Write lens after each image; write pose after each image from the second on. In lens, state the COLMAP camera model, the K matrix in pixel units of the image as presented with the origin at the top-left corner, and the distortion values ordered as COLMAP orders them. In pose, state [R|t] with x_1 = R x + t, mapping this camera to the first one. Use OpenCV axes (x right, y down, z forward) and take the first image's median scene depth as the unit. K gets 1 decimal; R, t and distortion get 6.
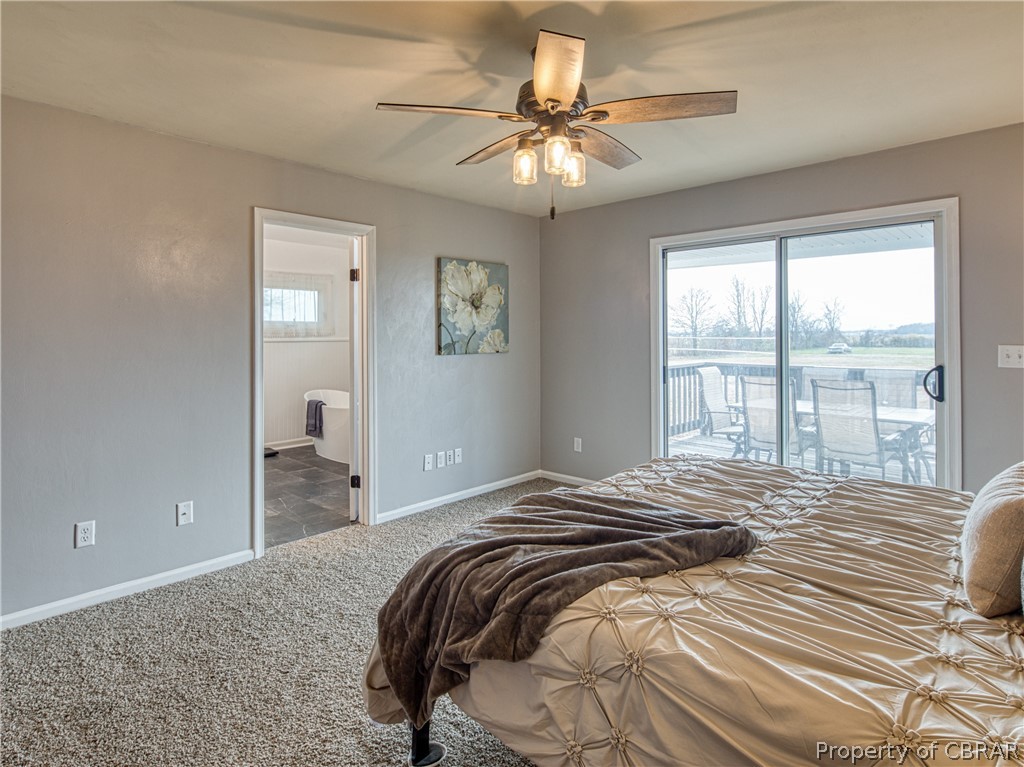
lens RADIAL K [[566.9, 0, 516.0], [0, 566.9, 327.8], [0, 0, 1]] dist [0.001079, 0.000429]
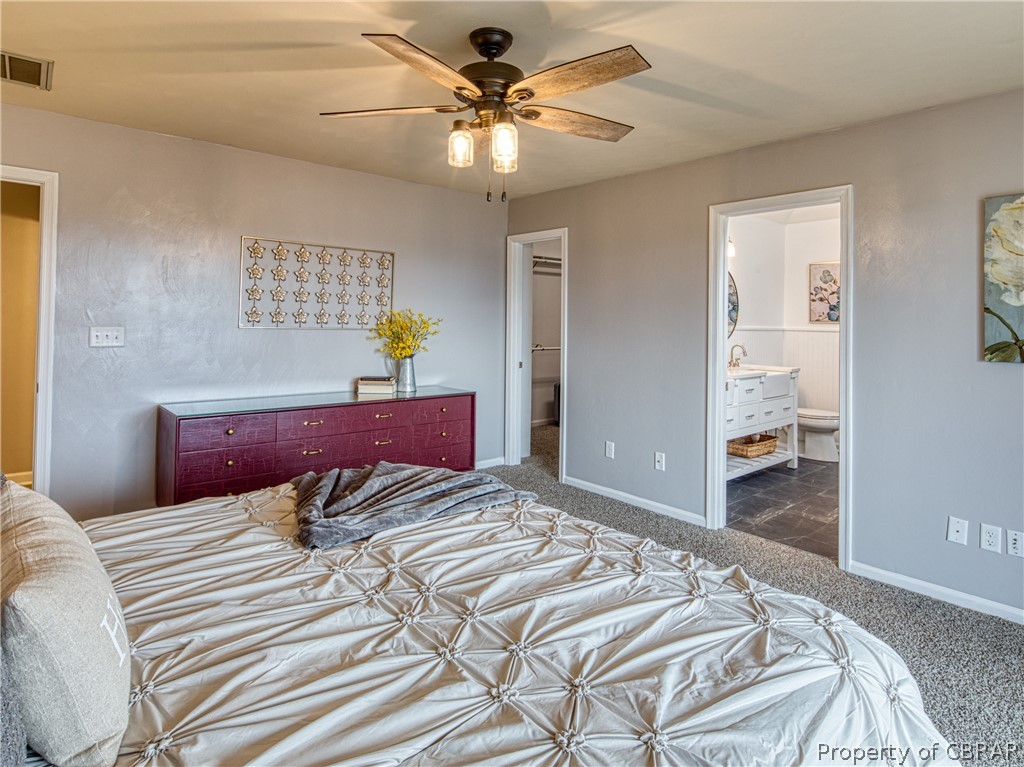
lens RADIAL K [[566.9, 0, 516.0], [0, 566.9, 327.8], [0, 0, 1]] dist [0.001079, 0.000429]
pose [[-0.099594, 0.013426, -0.994938, 0.363055], [-0.003557, 0.999898, 0.013849, 0.004330], [0.995022, 0.004918, -0.099536, 0.404341]]
